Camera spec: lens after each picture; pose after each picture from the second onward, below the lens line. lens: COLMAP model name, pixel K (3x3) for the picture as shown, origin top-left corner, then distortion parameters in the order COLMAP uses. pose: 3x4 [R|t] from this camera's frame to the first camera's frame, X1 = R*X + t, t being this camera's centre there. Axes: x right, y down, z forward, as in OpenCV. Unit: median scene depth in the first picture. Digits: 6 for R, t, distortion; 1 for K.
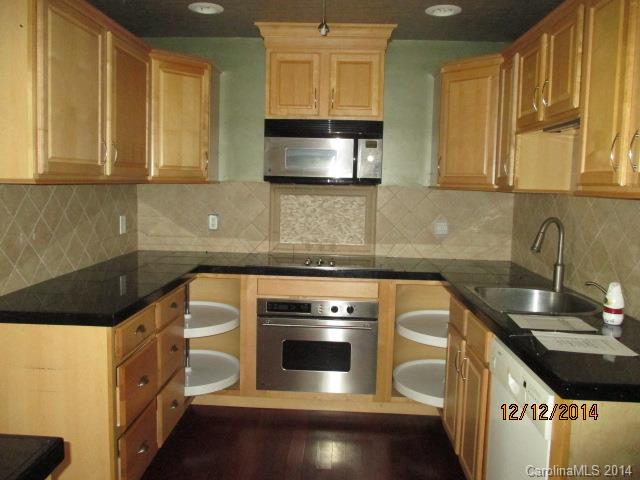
lens RADIAL K [[516.9, 0, 320.0], [0, 516.9, 240.0], [0, 0, 1]] dist [-0.050555, 0.001158]
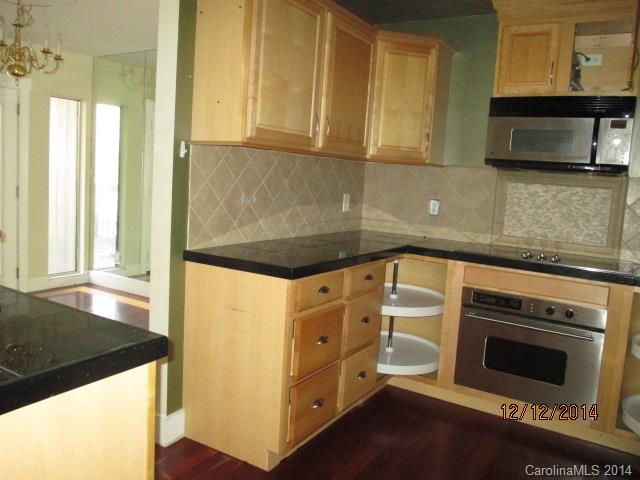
lens RADIAL K [[516.9, 0, 320.0], [0, 516.9, 240.0], [0, 0, 1]] dist [-0.050555, 0.001158]
pose [[0.868880, 0.090384, -0.486702, 0.100421], [-0.095399, 0.995333, 0.014529, 0.038846], [0.485744, 0.033807, 0.873447, 0.047961]]
